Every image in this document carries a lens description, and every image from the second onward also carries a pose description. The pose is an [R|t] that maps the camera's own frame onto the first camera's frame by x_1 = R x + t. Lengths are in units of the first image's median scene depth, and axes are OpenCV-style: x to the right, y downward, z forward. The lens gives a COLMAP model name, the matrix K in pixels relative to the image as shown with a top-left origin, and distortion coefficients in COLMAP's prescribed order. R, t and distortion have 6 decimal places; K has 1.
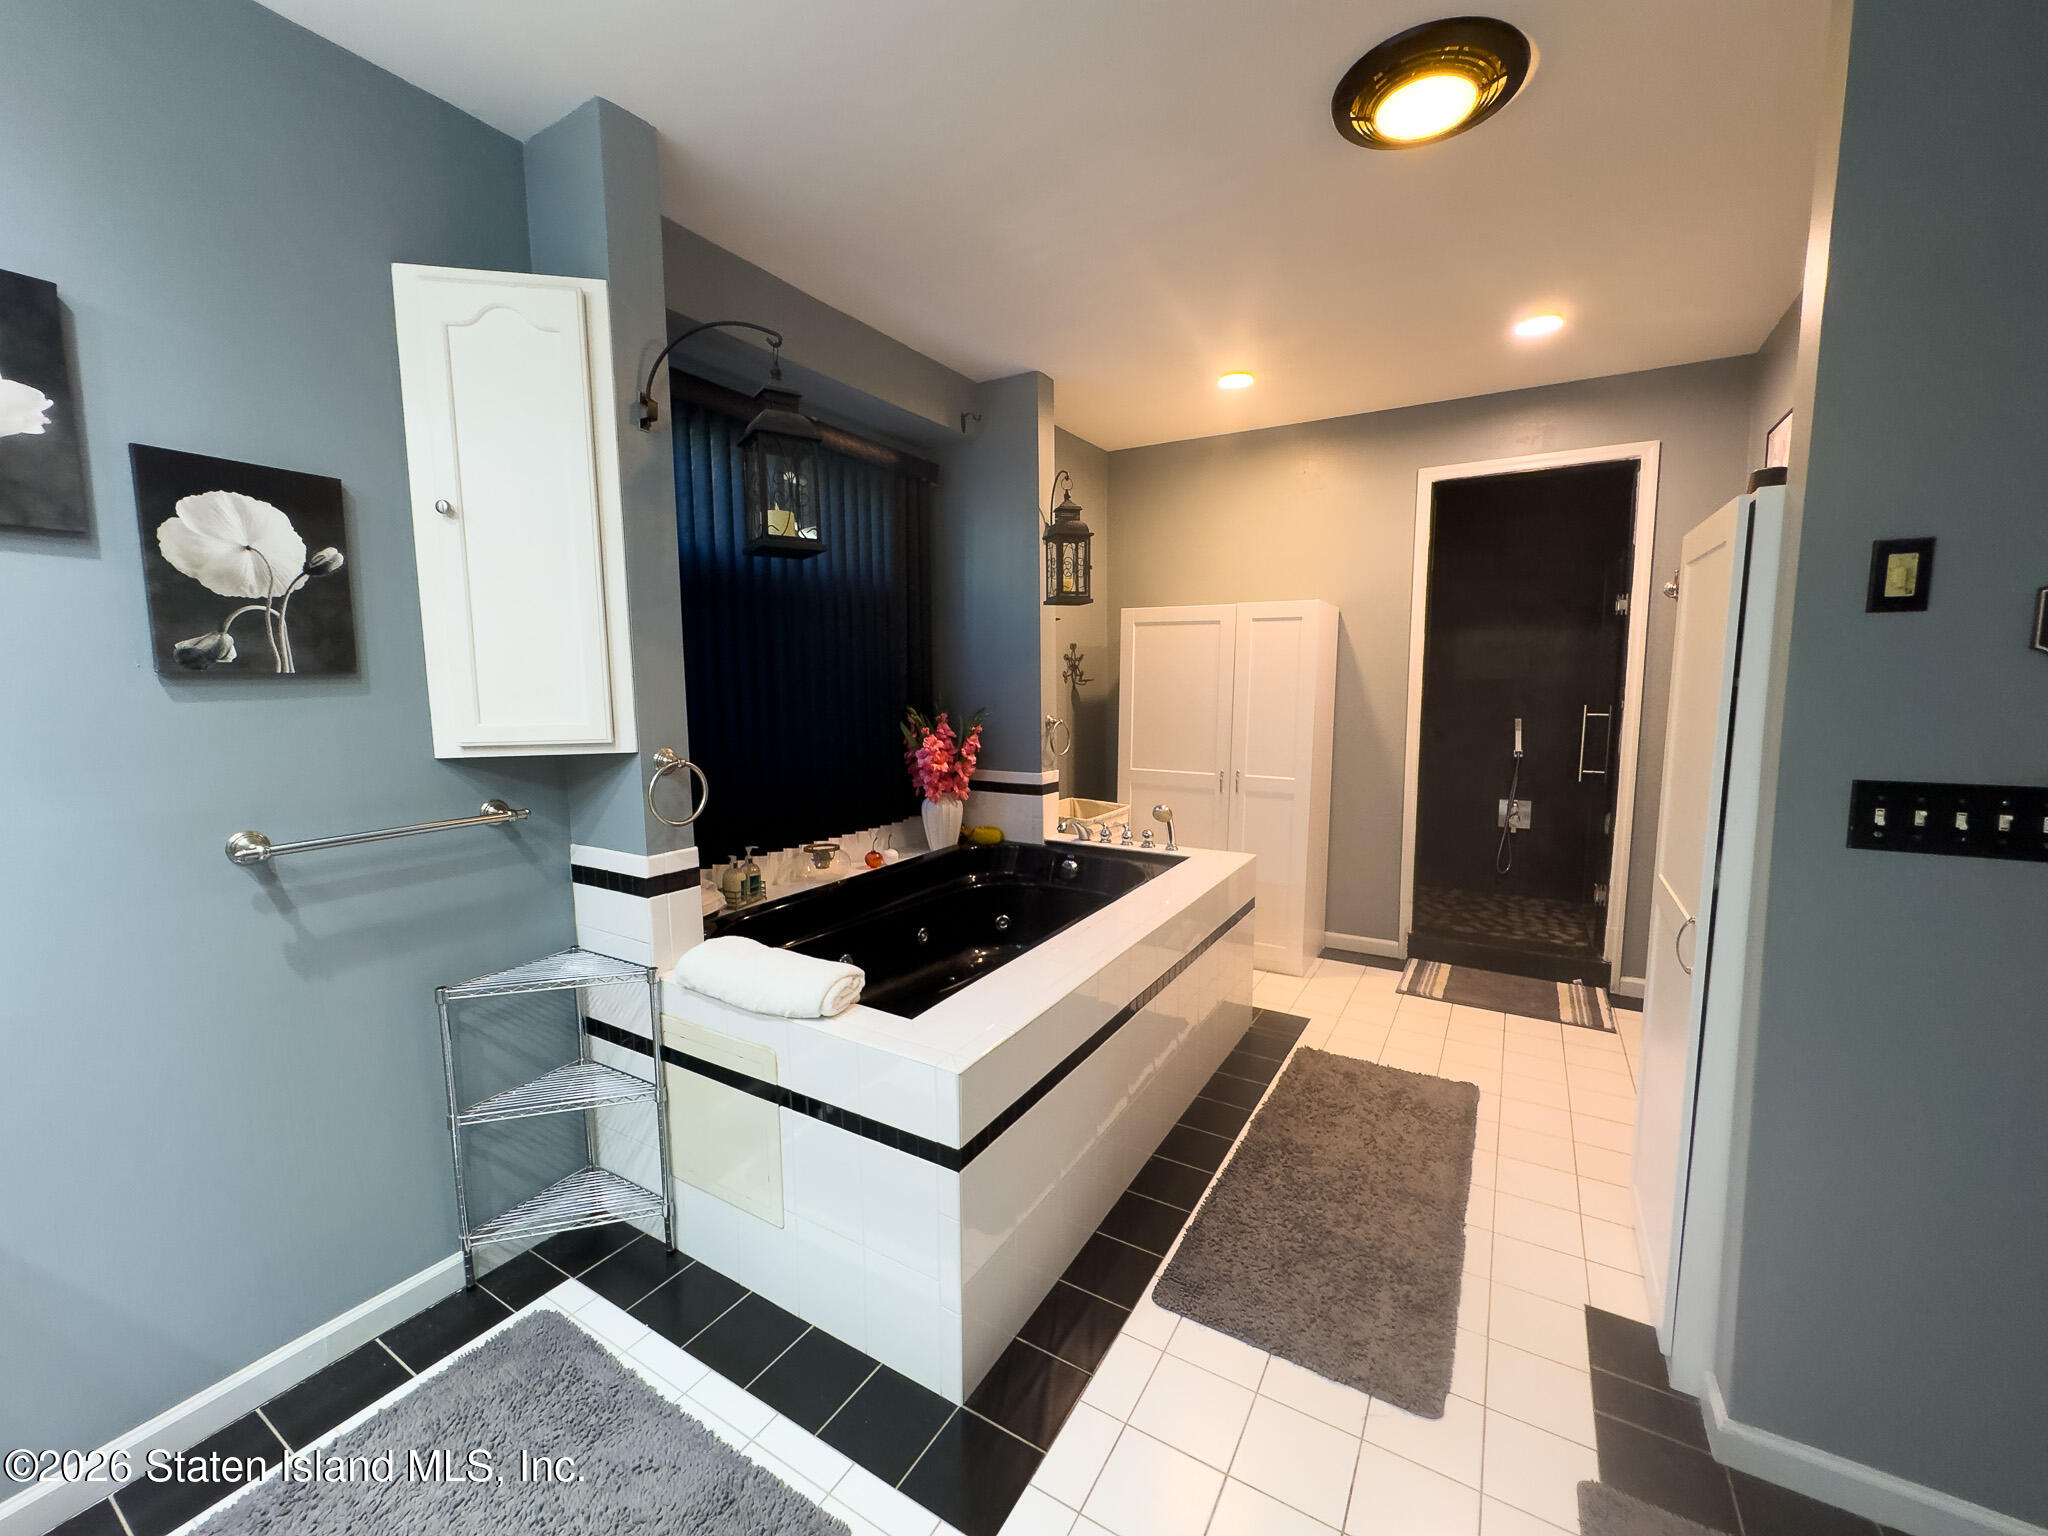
lens RADIAL K [[816.7, 0, 1015.9], [0, 816.7, 769.5], [0, 0, 1]] dist [-0.000285, -0.000043]
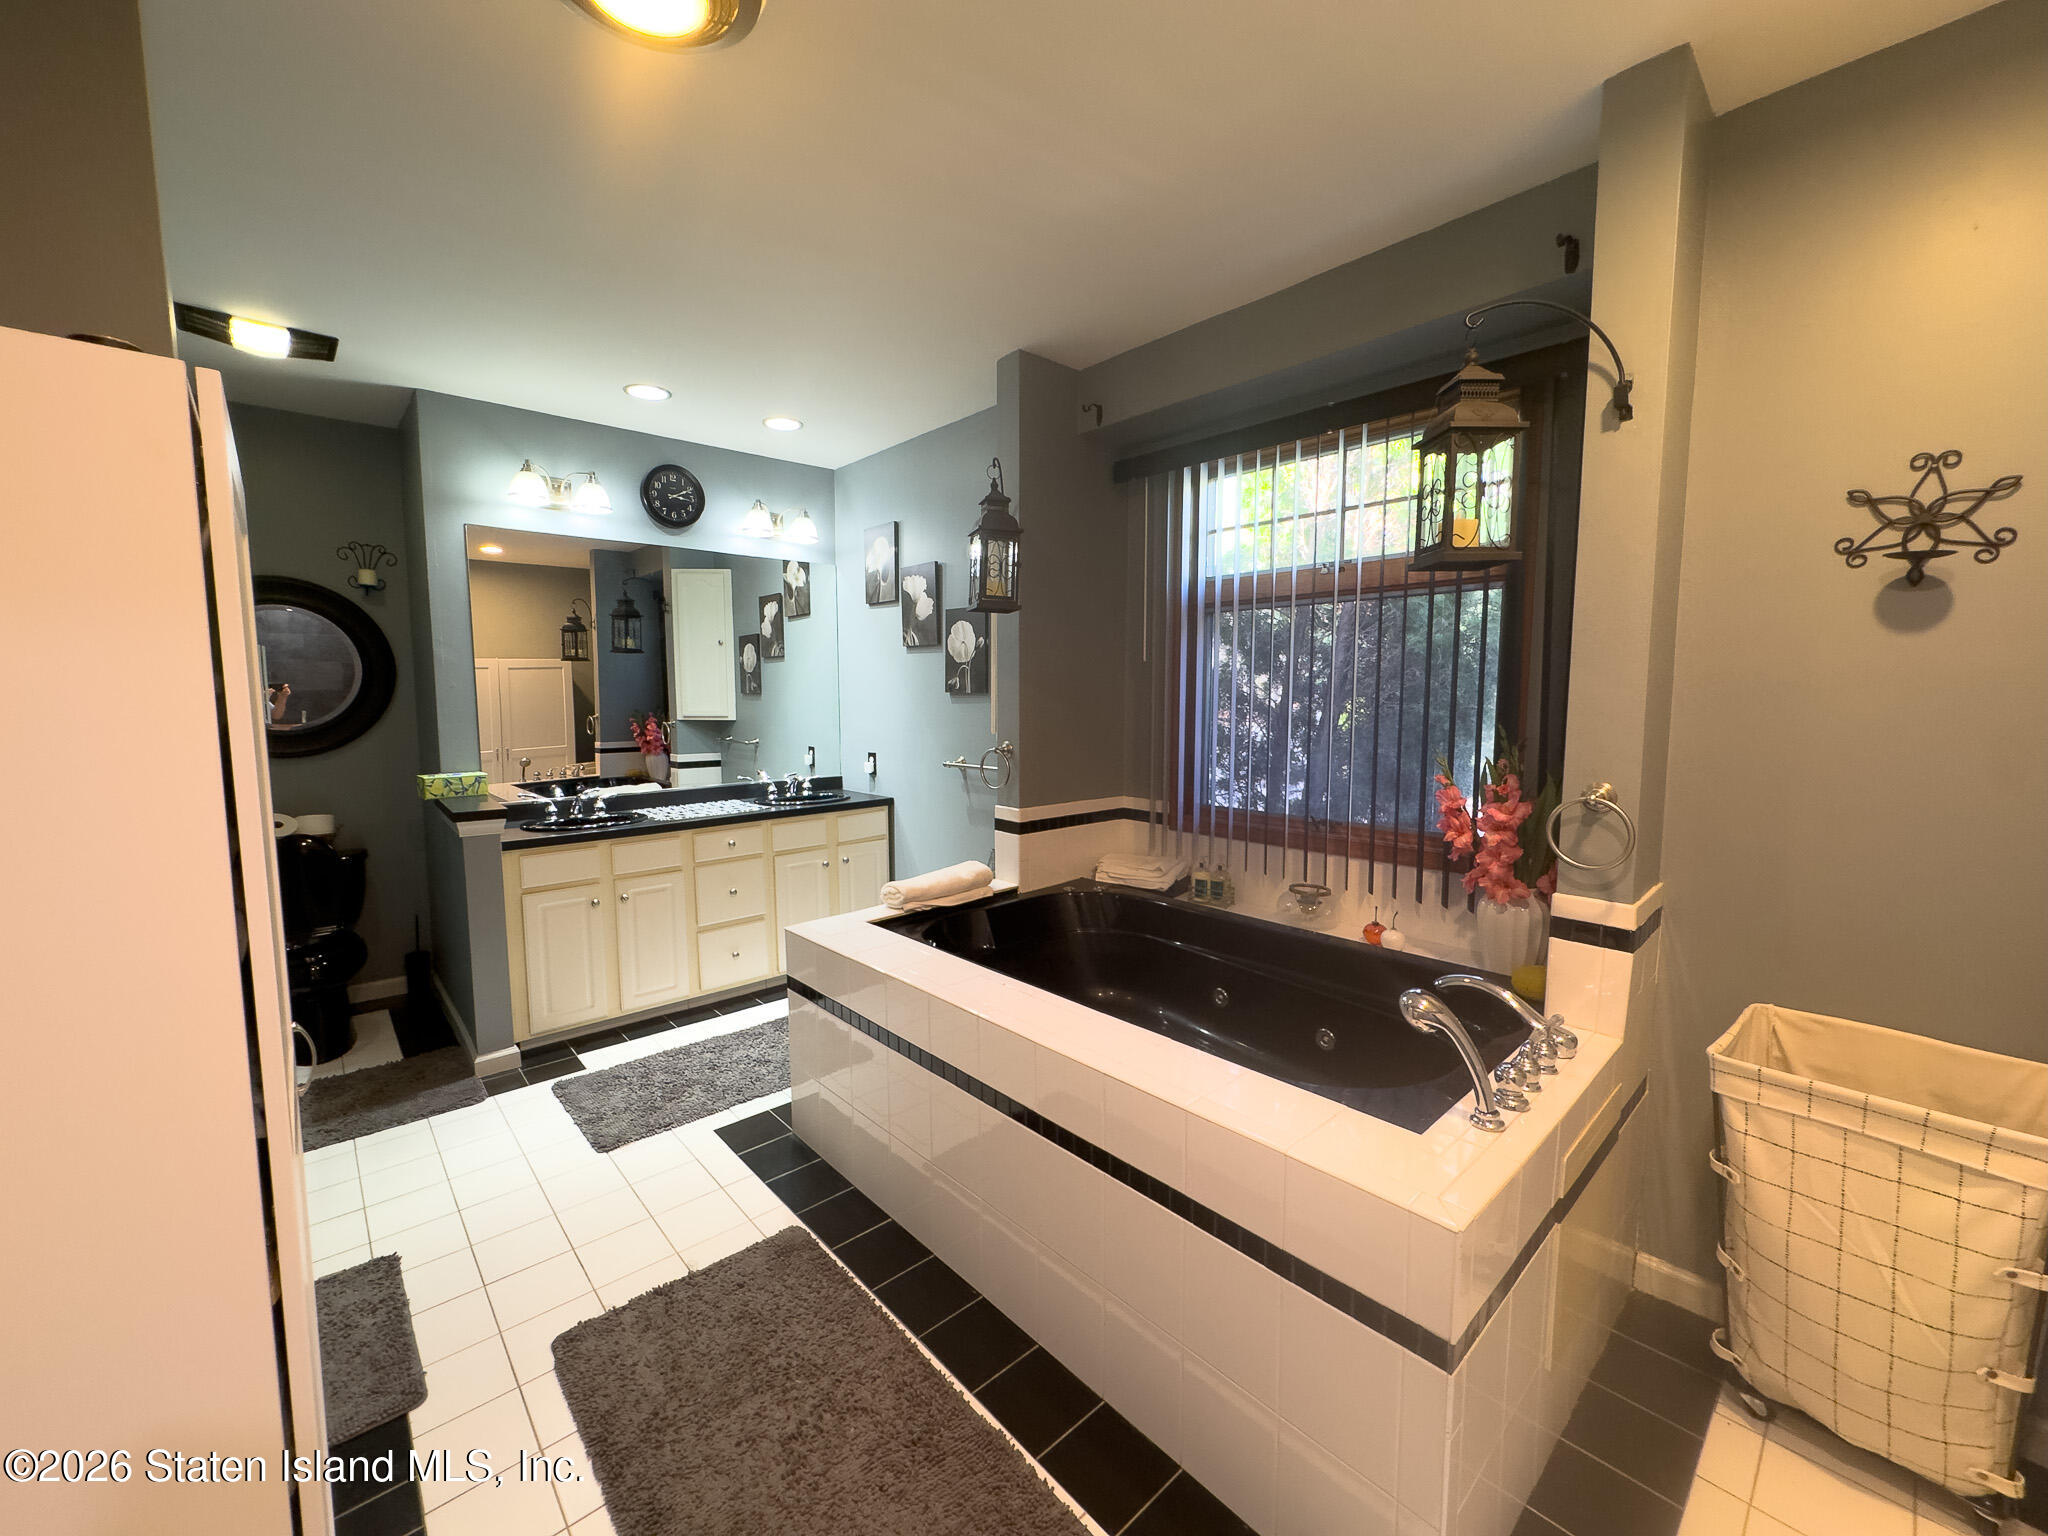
lens RADIAL K [[816.7, 0, 1017.3], [0, 816.7, 765.6], [0, 0, 1]] dist [-0.000285, -0.000043]
pose [[-0.292103, 0.097021, -0.951453, 1.294093], [-0.100454, 0.986226, 0.131407, -0.228187], [0.951097, 0.133962, -0.278333, 1.762263]]
